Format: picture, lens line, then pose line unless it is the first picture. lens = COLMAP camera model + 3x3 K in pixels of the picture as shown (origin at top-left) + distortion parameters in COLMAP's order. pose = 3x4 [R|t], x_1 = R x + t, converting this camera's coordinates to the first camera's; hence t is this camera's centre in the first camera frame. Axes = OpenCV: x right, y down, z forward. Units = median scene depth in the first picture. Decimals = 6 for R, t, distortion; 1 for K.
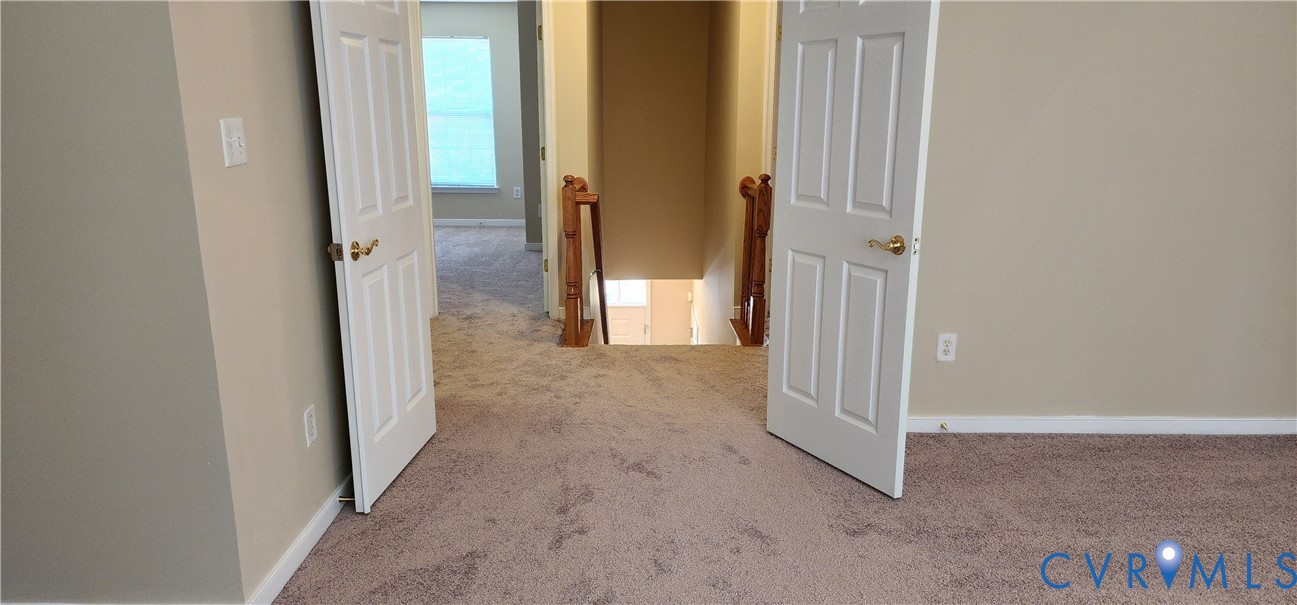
lens RADIAL K [[857.0, 0, 659.2], [0, 857.0, 306.1], [0, 0, 1]] dist [0.099931, -0.110606]
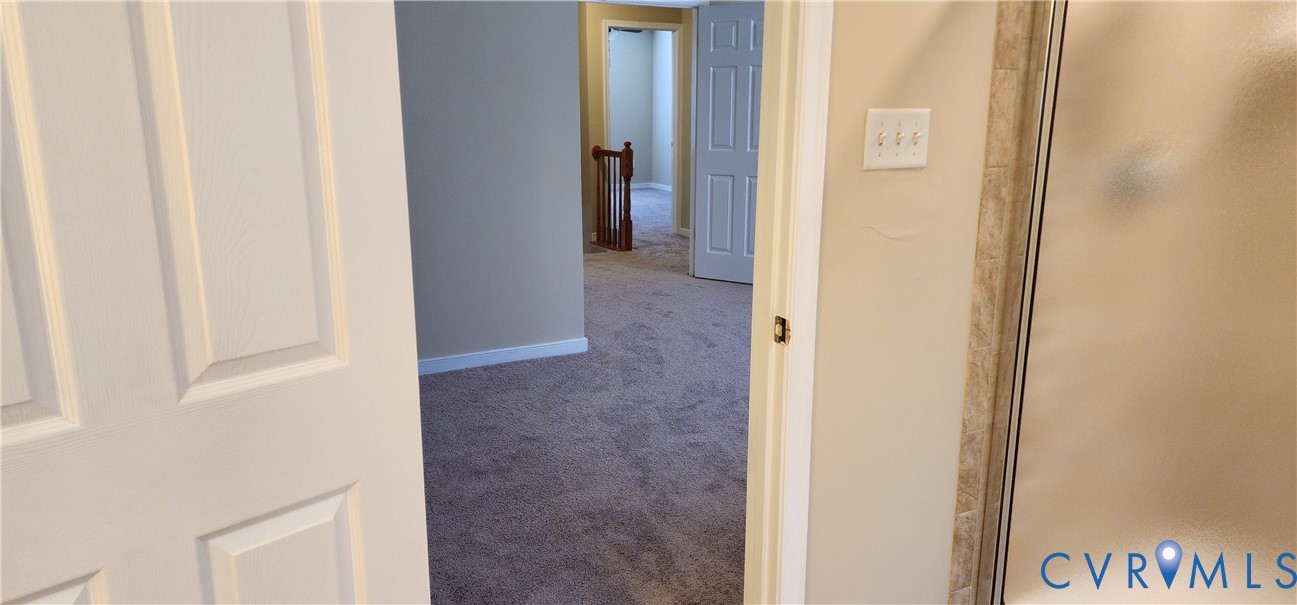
lens RADIAL K [[857.0, 0, 659.2], [0, 857.0, 306.1], [0, 0, 1]] dist [0.099931, -0.110606]
pose [[0.877732, -0.110152, 0.466319, -0.956868], [0.106772, 0.993710, 0.033757, 0.163166], [-0.467104, 0.020160, 0.883972, -0.692139]]
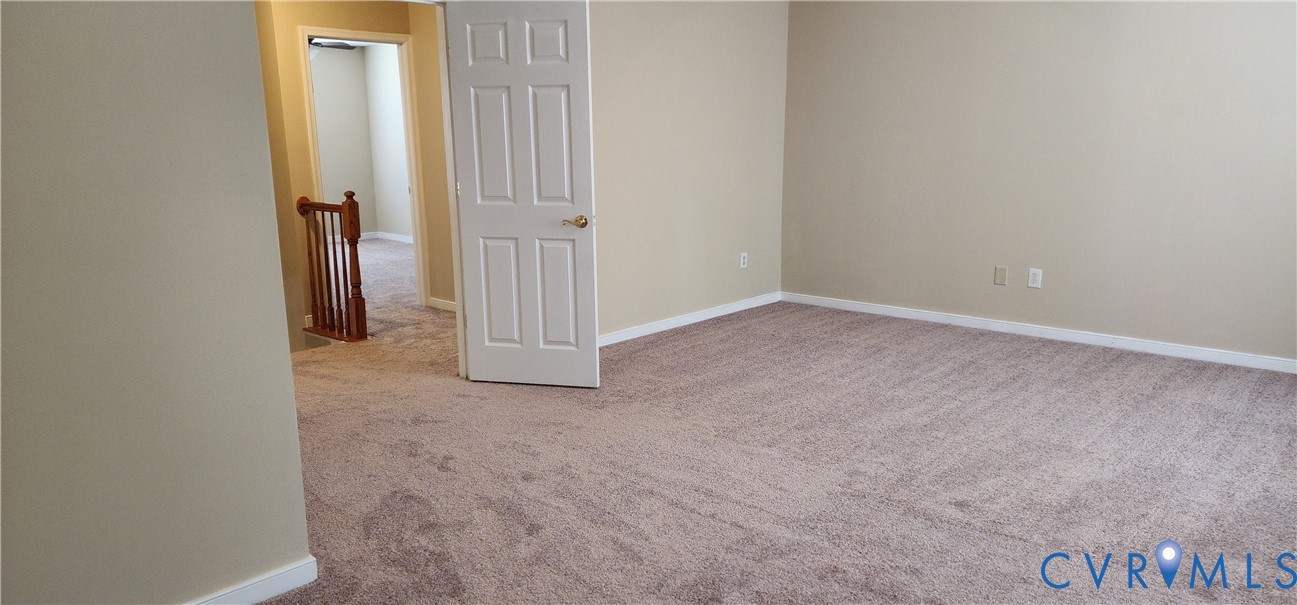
lens RADIAL K [[848.1, 0, 648.5], [0, 848.1, 302.5], [0, 0, 1]] dist [0.096340, -0.107851]
pose [[0.687907, -0.154901, 0.709077, -0.697408], [0.178060, 0.983122, 0.042023, 0.027295], [-0.703618, 0.097350, 0.703878, -0.129314]]
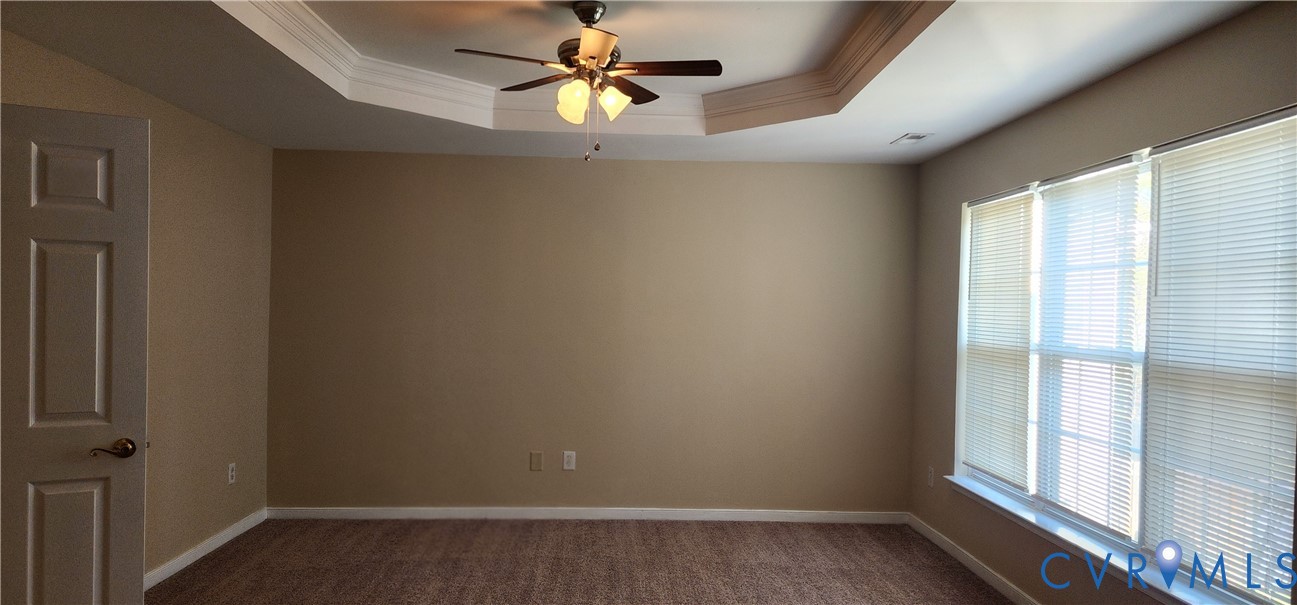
lens RADIAL K [[857.0, 0, 659.2], [0, 857.0, 306.1], [0, 0, 1]] dist [0.099931, -0.110606]
pose [[-0.020417, -0.003707, 0.999785, -0.699031], [0.204025, 0.978935, 0.007796, -0.106508], [-0.978753, 0.204140, -0.019230, 0.363211]]
